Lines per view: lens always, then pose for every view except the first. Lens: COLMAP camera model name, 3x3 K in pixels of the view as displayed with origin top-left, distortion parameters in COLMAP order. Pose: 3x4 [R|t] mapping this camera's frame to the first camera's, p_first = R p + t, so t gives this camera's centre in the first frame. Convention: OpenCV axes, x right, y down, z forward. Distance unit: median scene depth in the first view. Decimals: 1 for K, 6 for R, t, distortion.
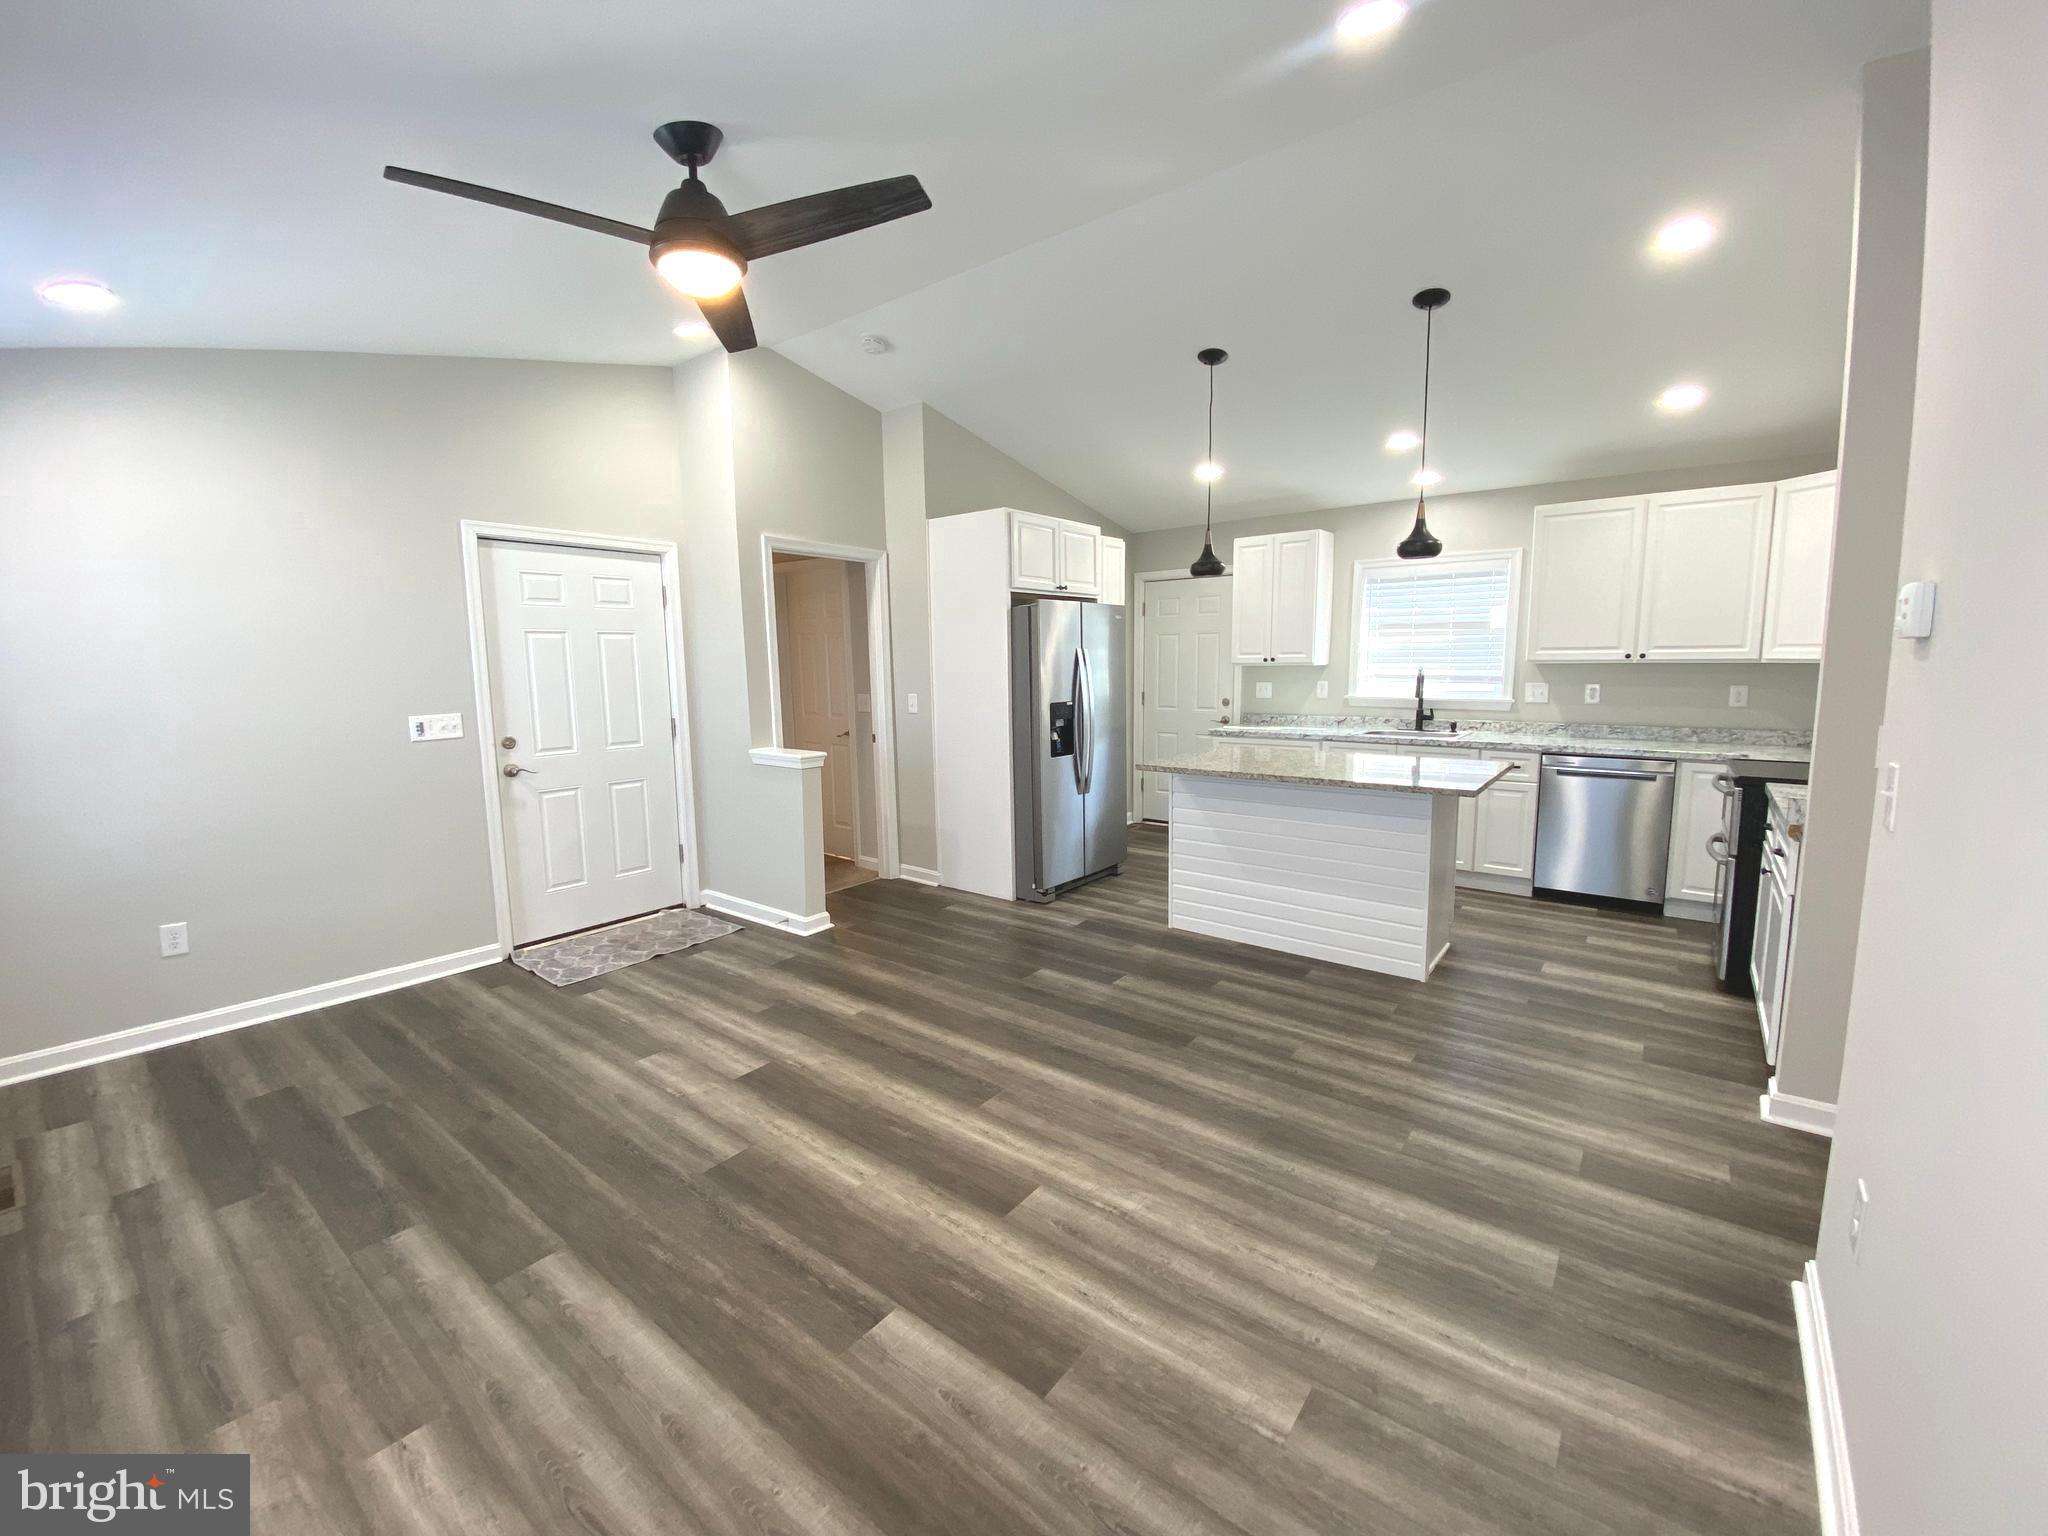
lens RADIAL K [[835.4, 0, 1024.0], [0, 835.4, 760.3], [0, 0, 1]] dist [0.020407, -0.017781]
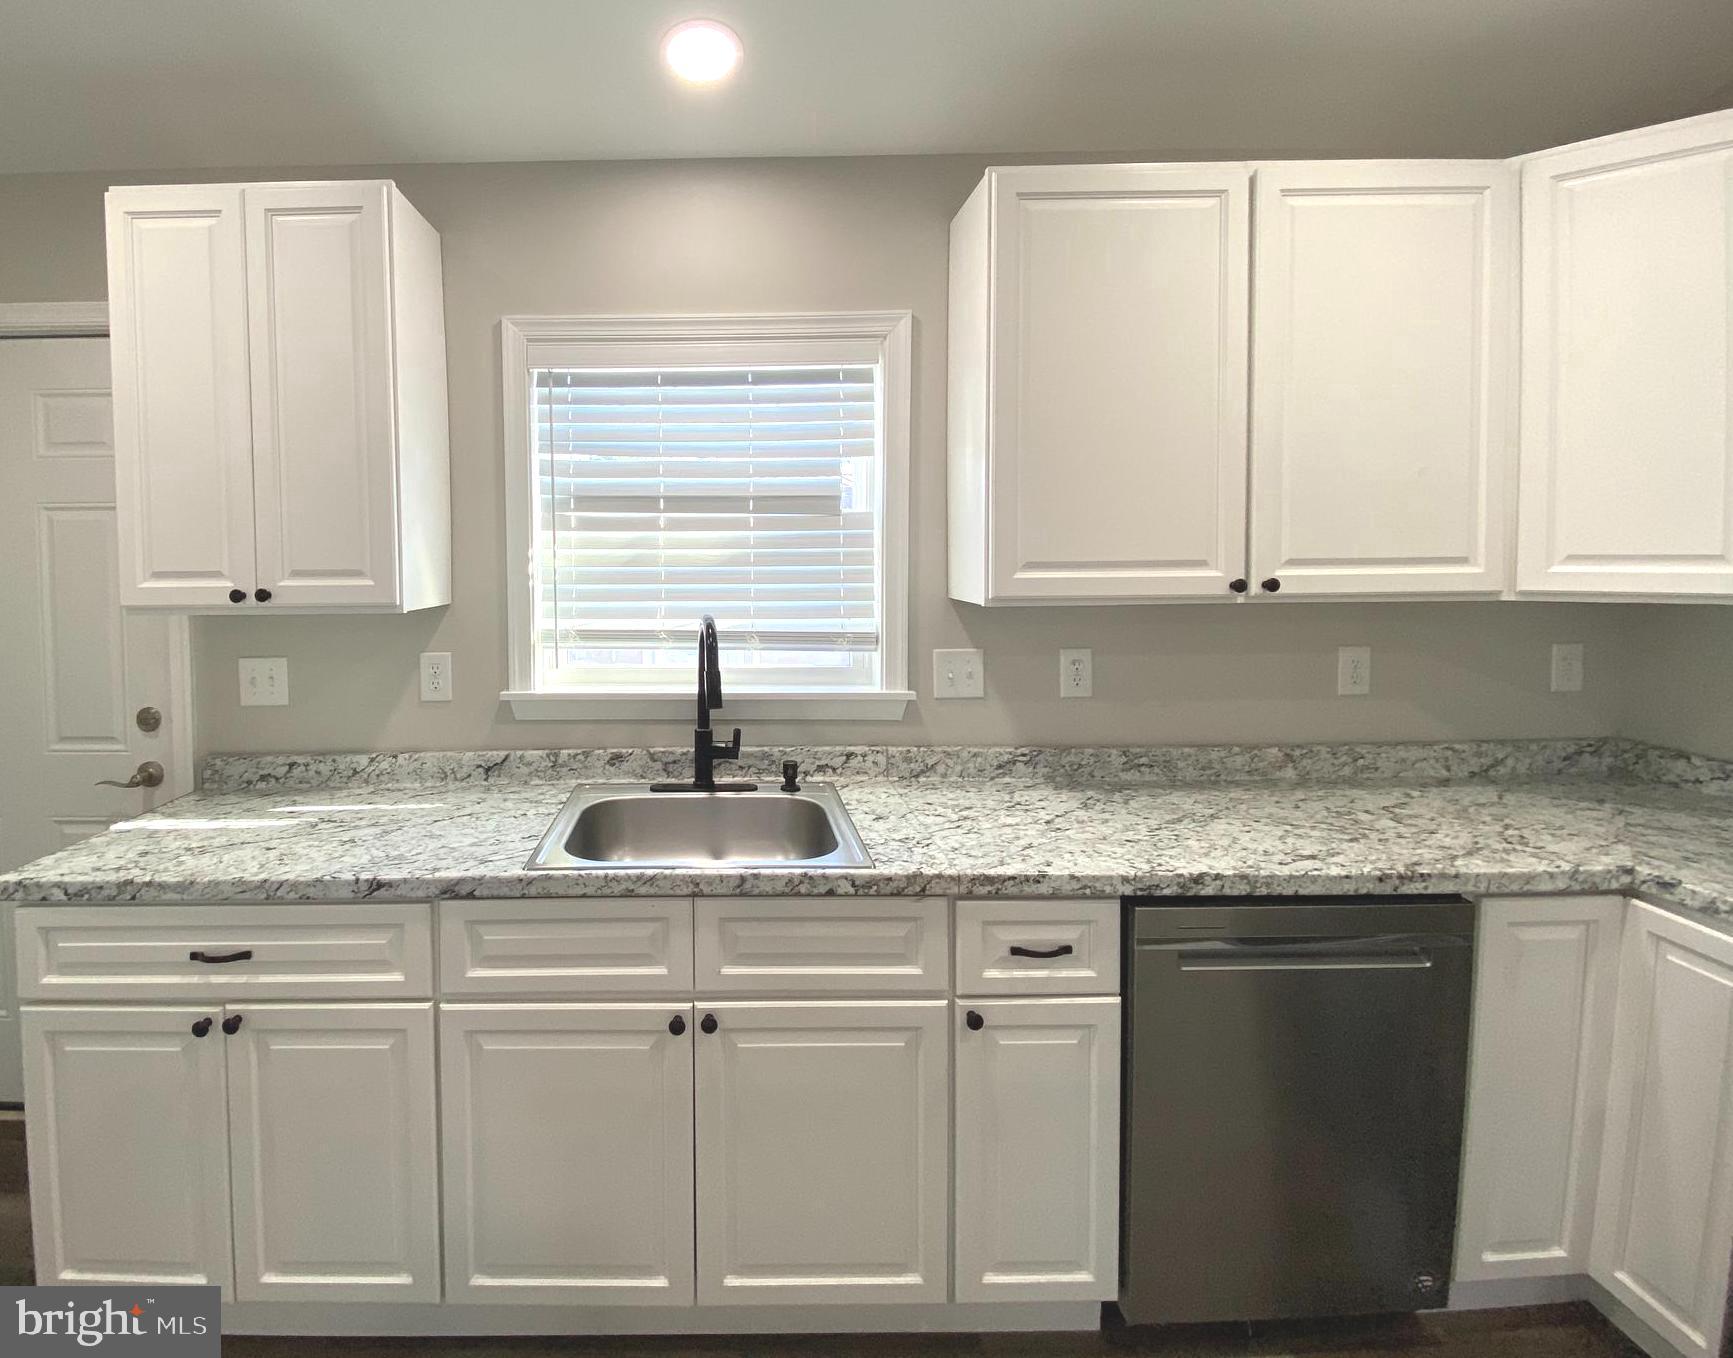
lens RADIAL K [[743.7, 0, 723.6], [0, 743.7, 584.1], [0, 0, 1]] dist [0.000699, 0.000001]
pose [[0.792255, -0.013440, 0.610042, 0.443264], [0.076408, 0.994073, -0.077329, -0.151543], [-0.605387, 0.107876, 0.788587, 1.143875]]
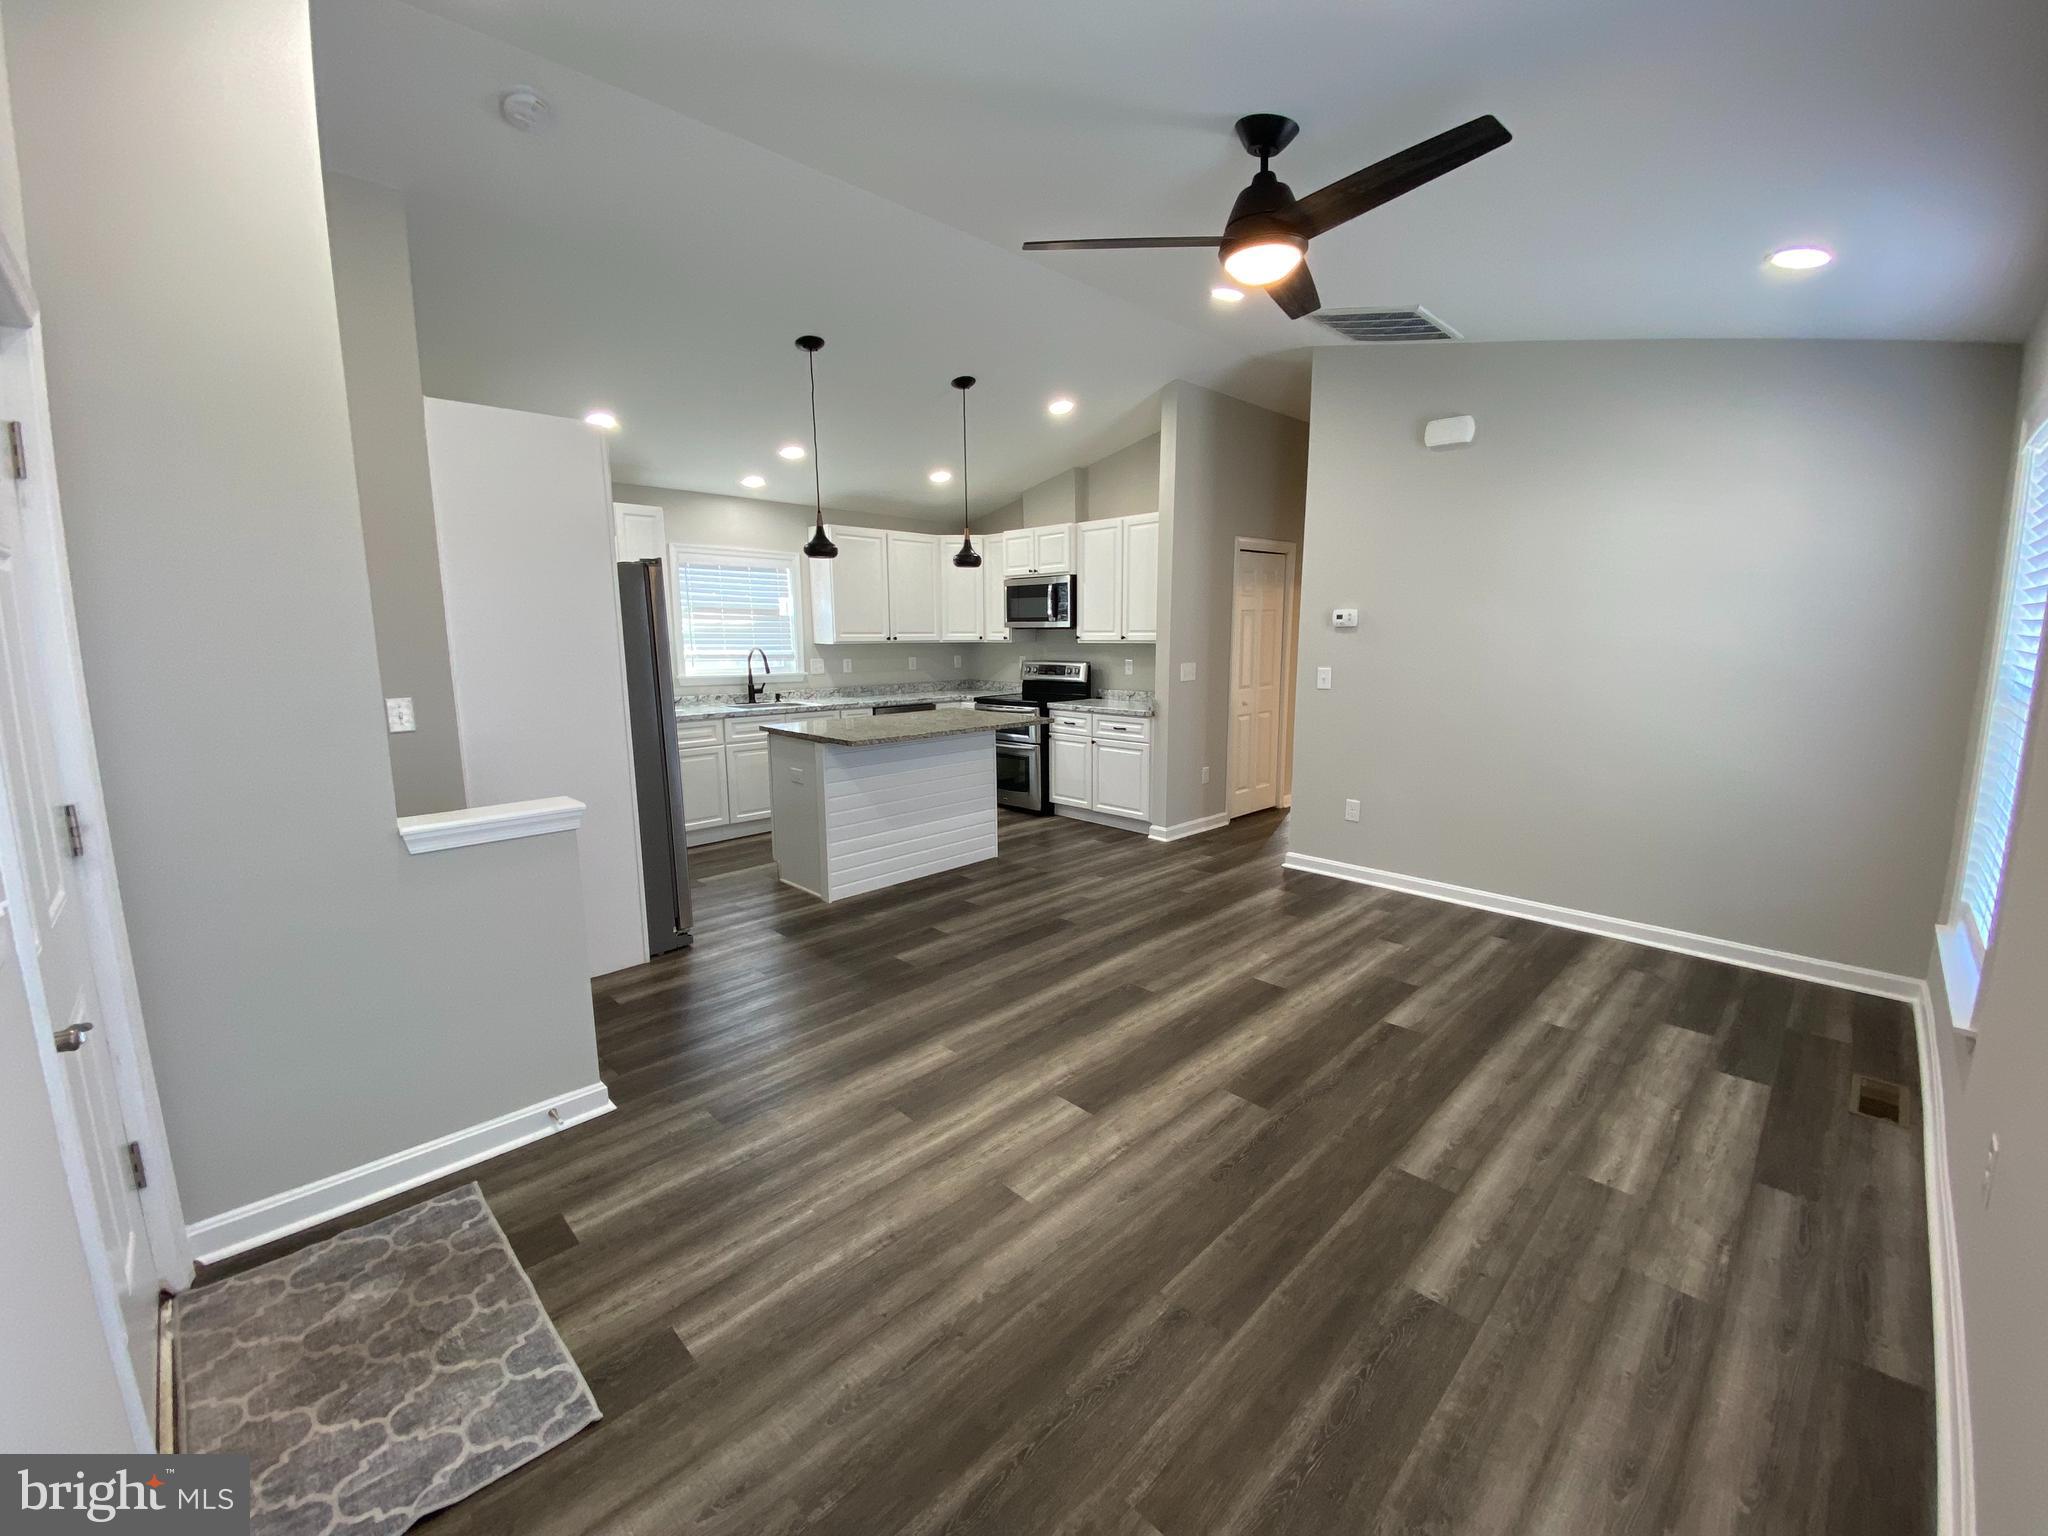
lens RADIAL K [[835.4, 0, 1024.0], [0, 835.4, 760.3], [0, 0, 1]] dist [0.020407, -0.017781]
pose [[0.120787, -0.140463, 0.982690, -0.964548], [0.130835, 0.983555, 0.124505, -0.081680], [-0.984019, 0.113532, 0.137178, 0.759013]]
